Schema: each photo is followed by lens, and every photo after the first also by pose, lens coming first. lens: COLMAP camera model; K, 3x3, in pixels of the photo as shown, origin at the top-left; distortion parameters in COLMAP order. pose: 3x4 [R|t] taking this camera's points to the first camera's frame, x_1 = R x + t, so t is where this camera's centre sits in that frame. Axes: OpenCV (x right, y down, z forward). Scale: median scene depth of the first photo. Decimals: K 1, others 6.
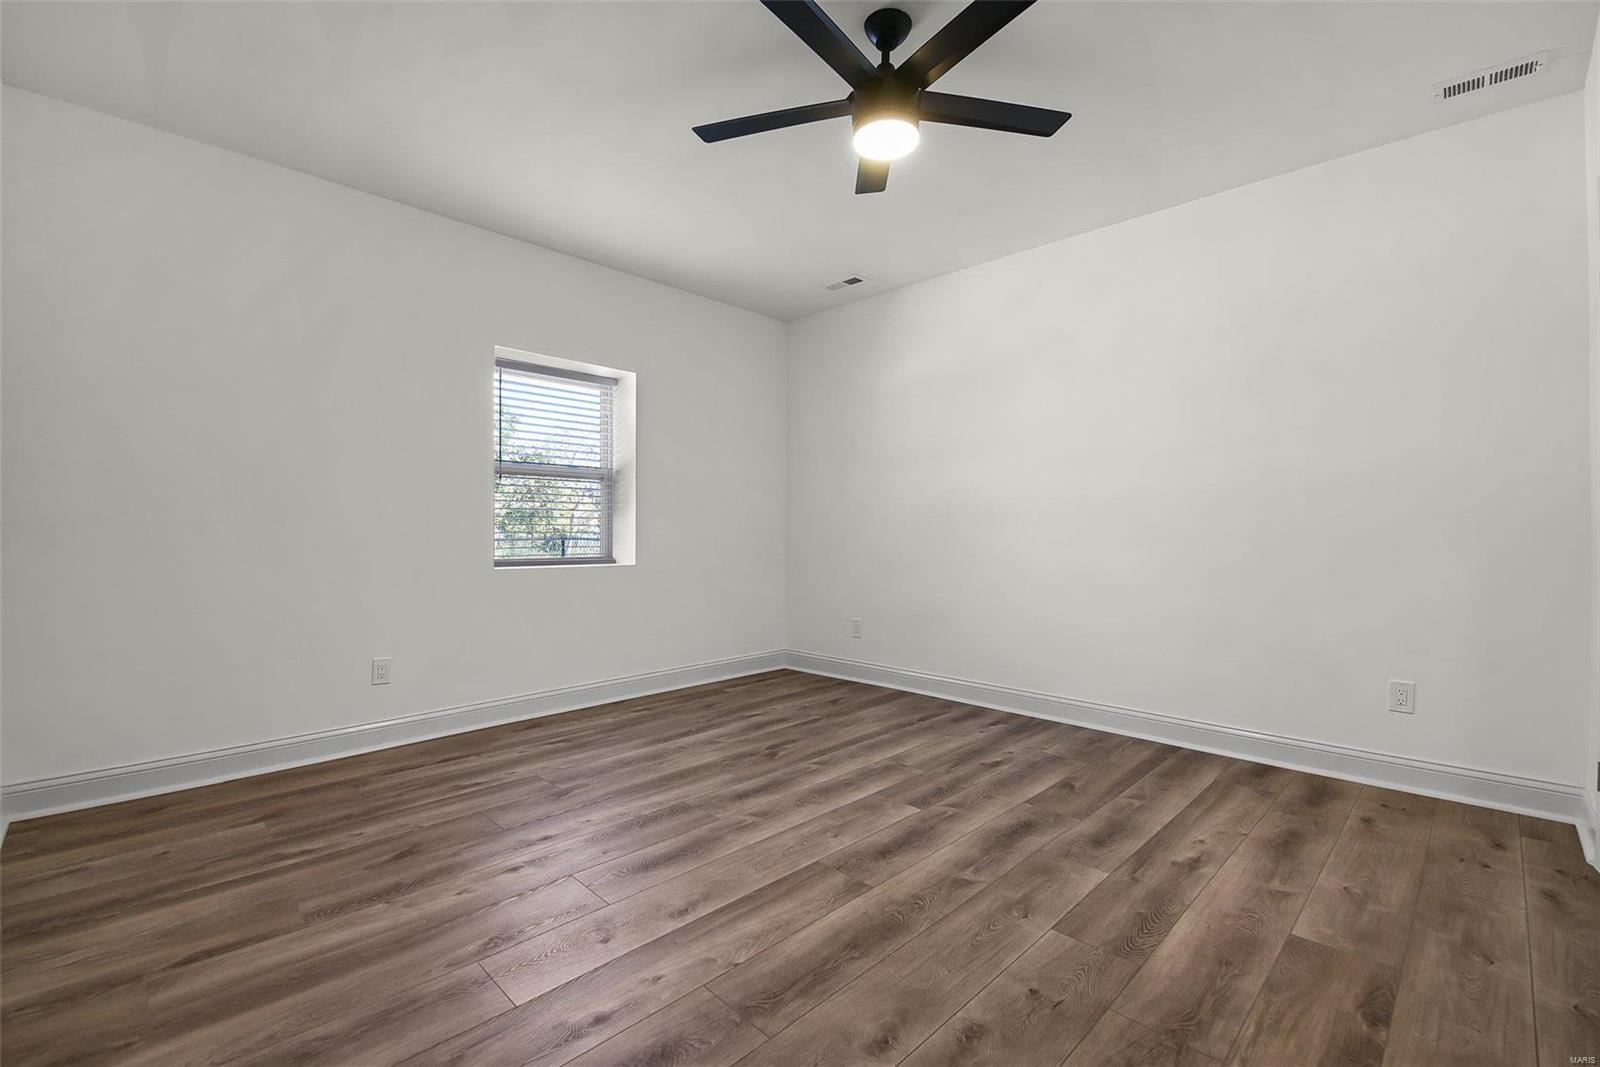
lens RADIAL K [[699.8, 0, 794.5], [0, 699.8, 531.2], [0, 0, 1]] dist [-0.001410, -0.011175]
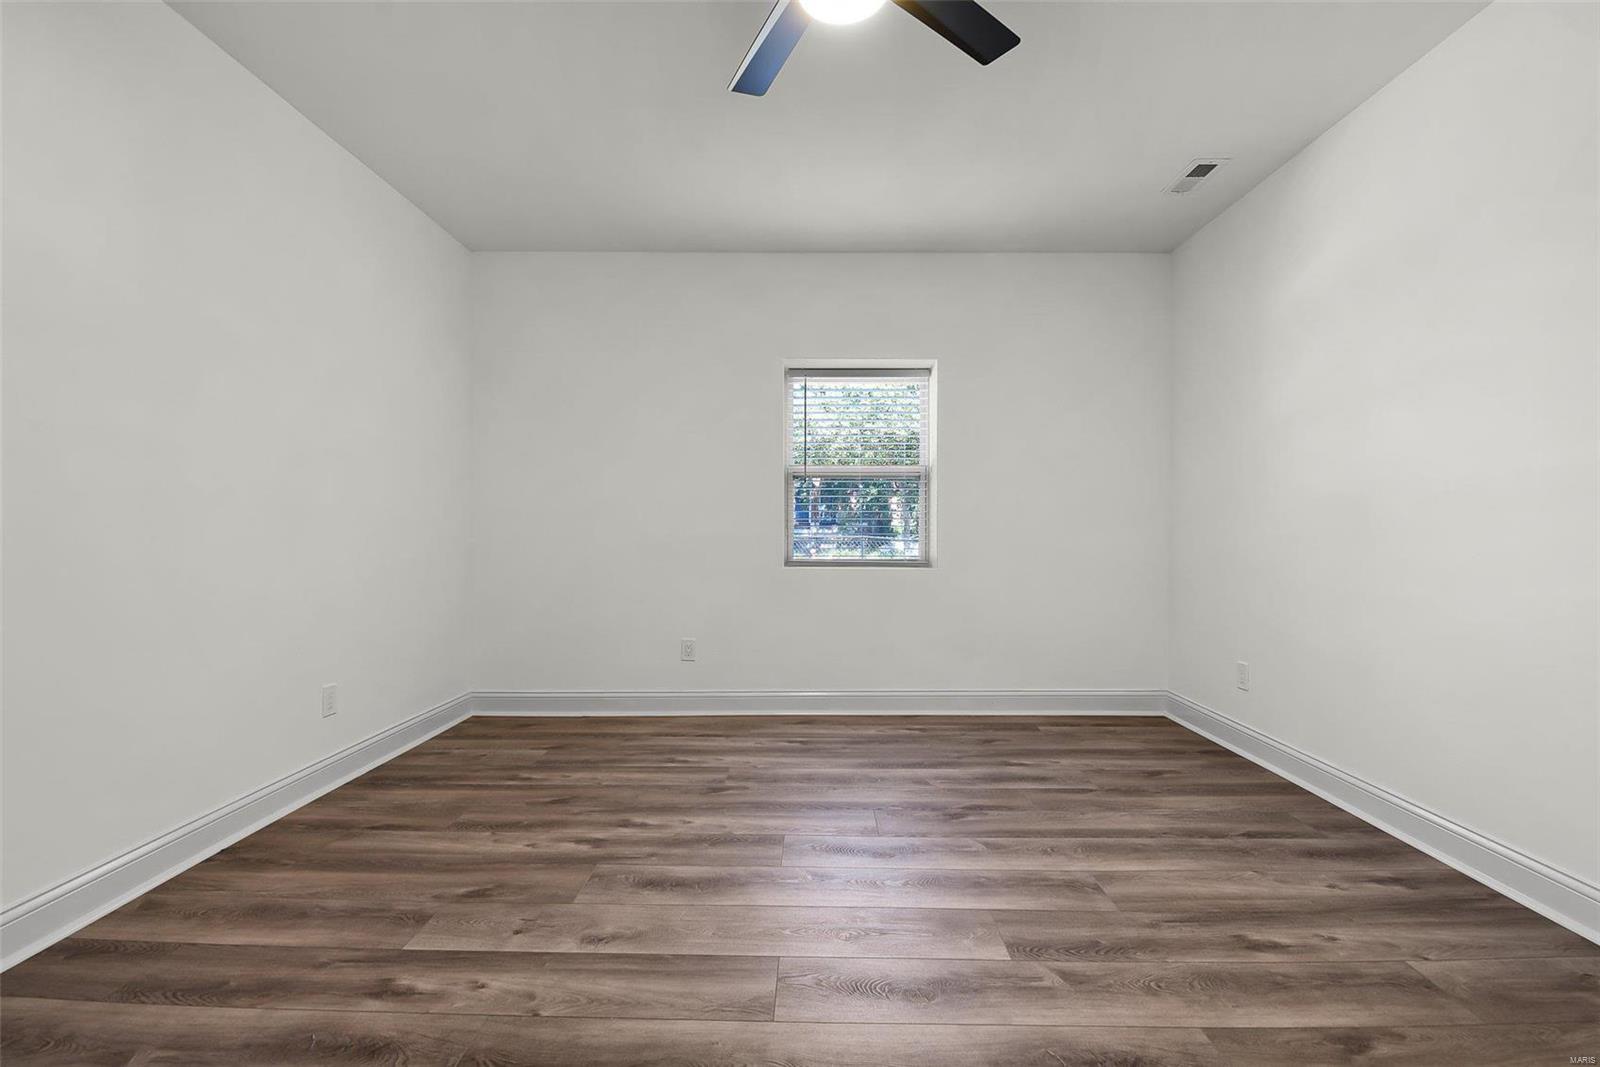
lens RADIAL K [[699.8, 0, 794.5], [0, 699.8, 531.2], [0, 0, 1]] dist [-0.001410, -0.011175]
pose [[0.687654, 0.001350, -0.726037, 0.431444], [-0.000379, 0.999999, 0.001501, -0.004231], [0.726038, -0.000757, 0.687654, 0.335559]]
